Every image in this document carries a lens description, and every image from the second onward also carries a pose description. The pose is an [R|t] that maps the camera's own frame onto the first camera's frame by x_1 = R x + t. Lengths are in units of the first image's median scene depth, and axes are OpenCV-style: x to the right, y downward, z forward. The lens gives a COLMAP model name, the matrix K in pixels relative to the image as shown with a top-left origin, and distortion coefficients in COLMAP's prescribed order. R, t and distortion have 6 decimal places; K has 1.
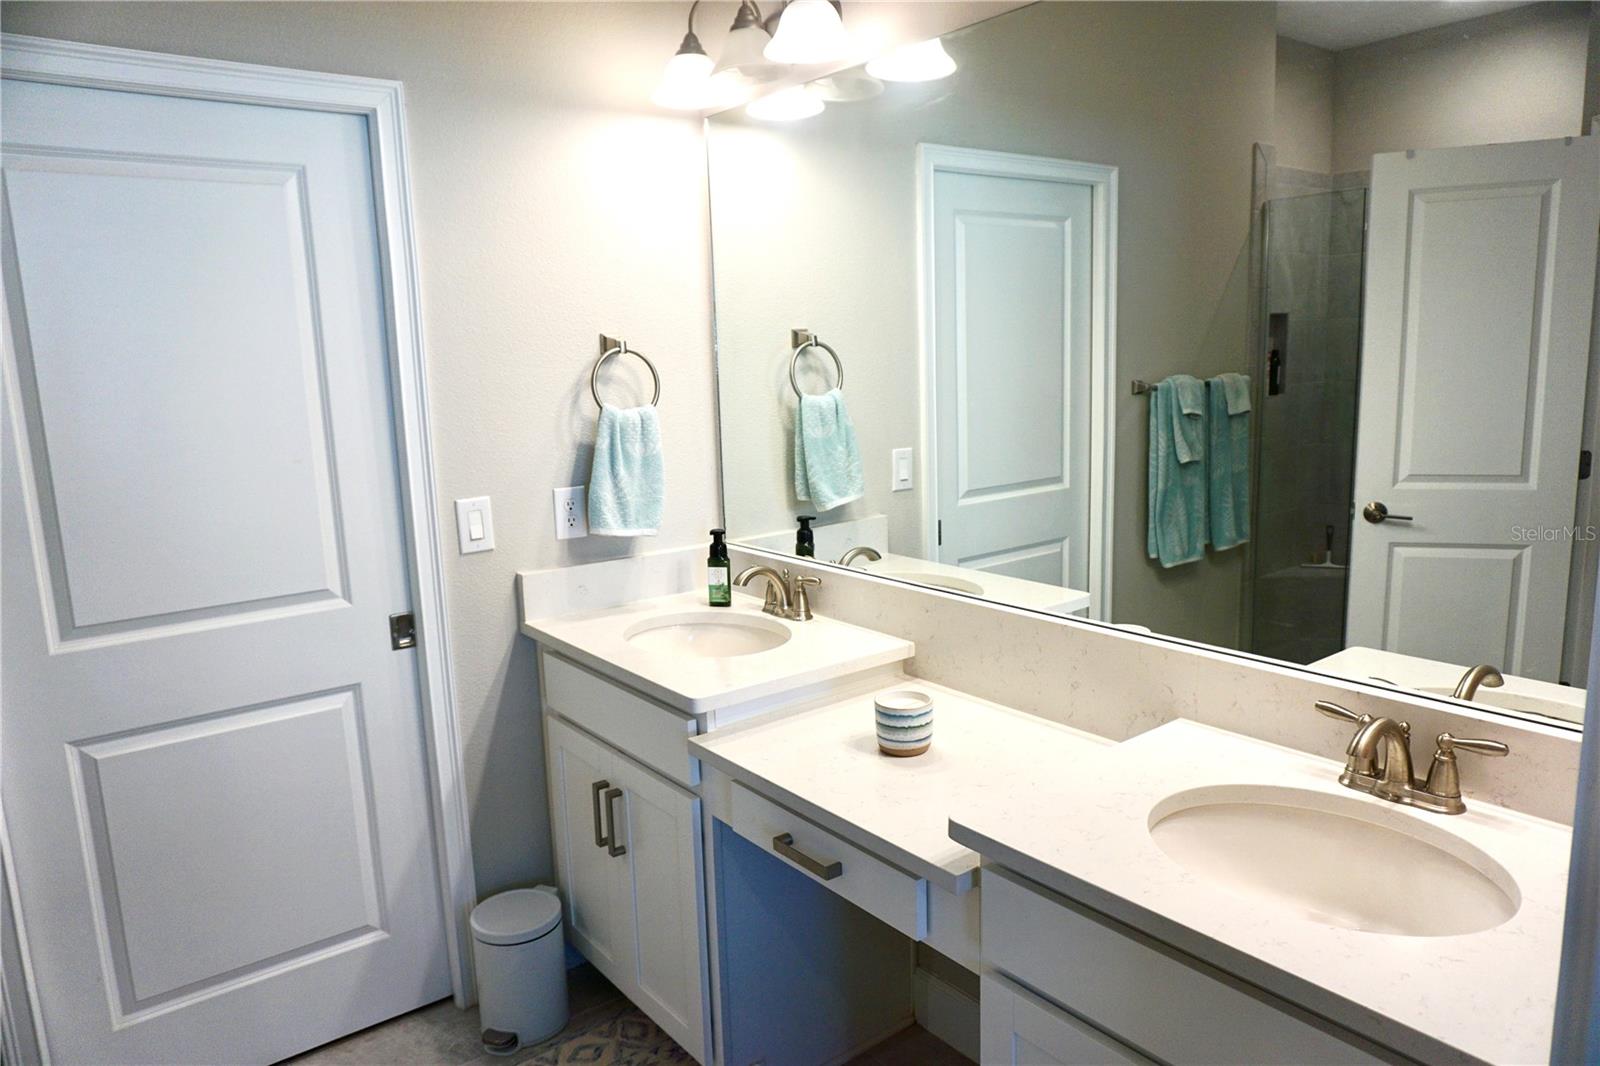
lens RADIAL K [[1057.0, 0, 800.0], [0, 1057.0, 533.0], [0, 0, 1]] dist [0.003288, 0.000432]
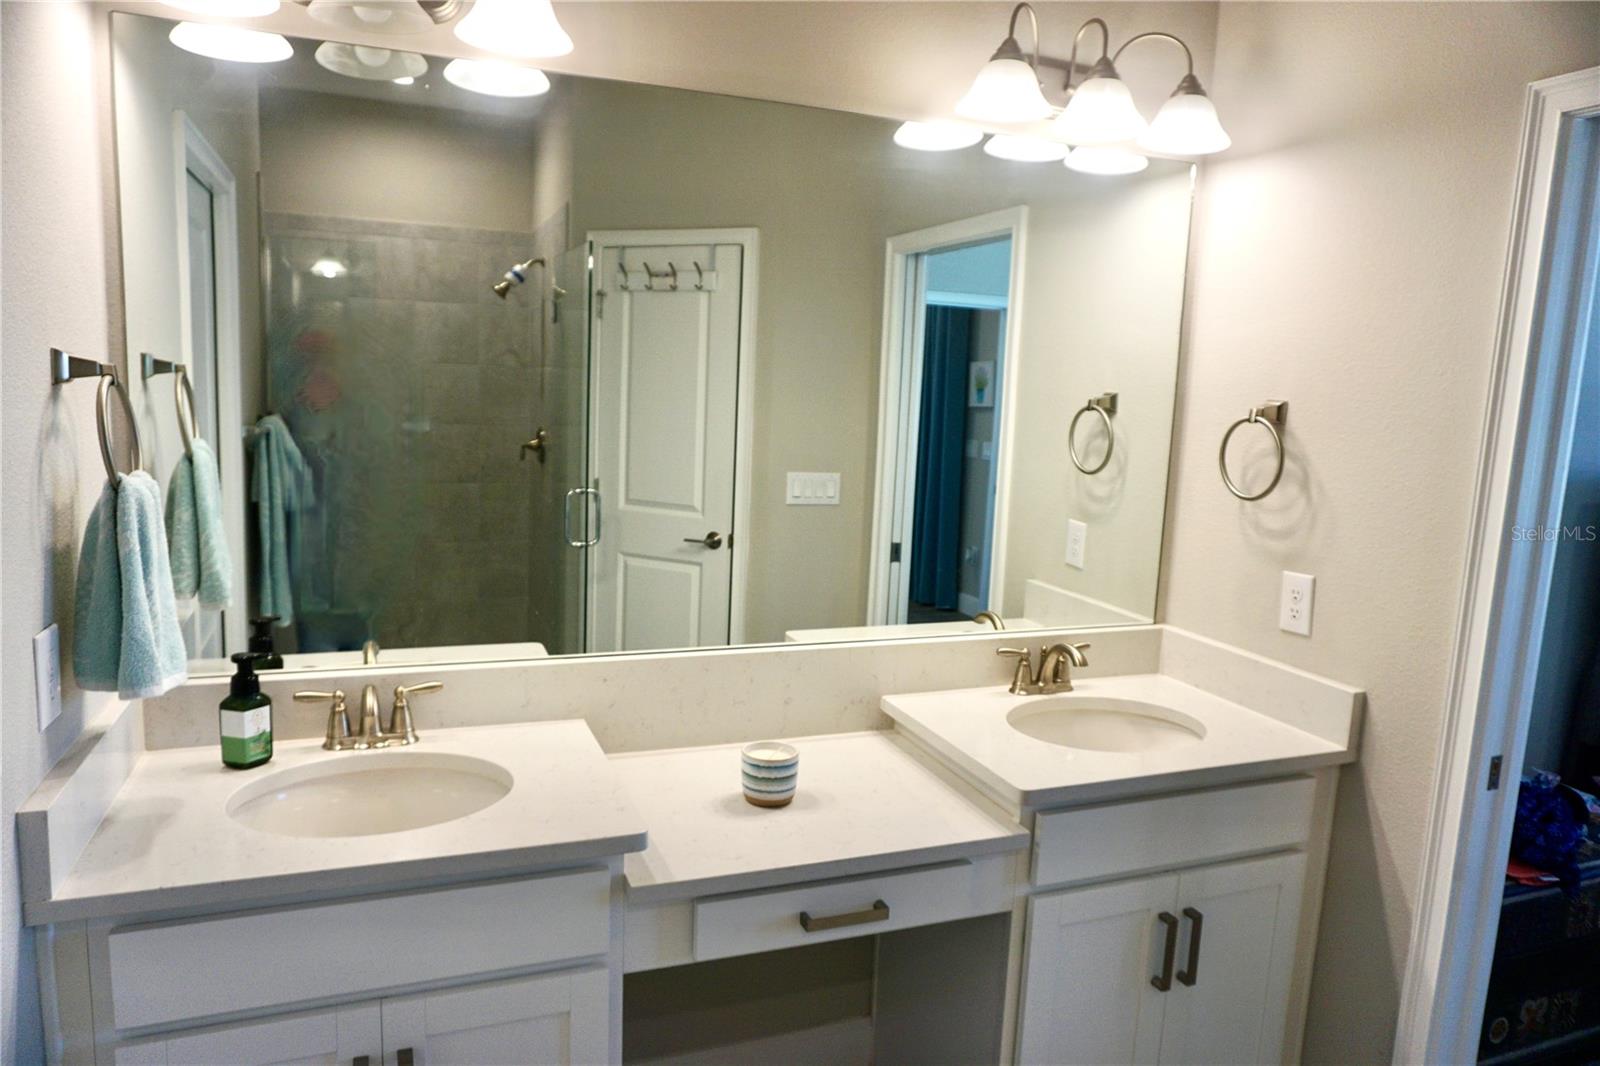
lens RADIAL K [[1057.0, 0, 800.0], [0, 1057.0, 533.0], [0, 0, 1]] dist [0.003288, 0.000432]
pose [[0.270982, -0.090417, 0.958329, -0.859277], [0.110281, 0.991939, 0.062404, -0.113798], [-0.956246, 0.088775, 0.278769, 0.665490]]
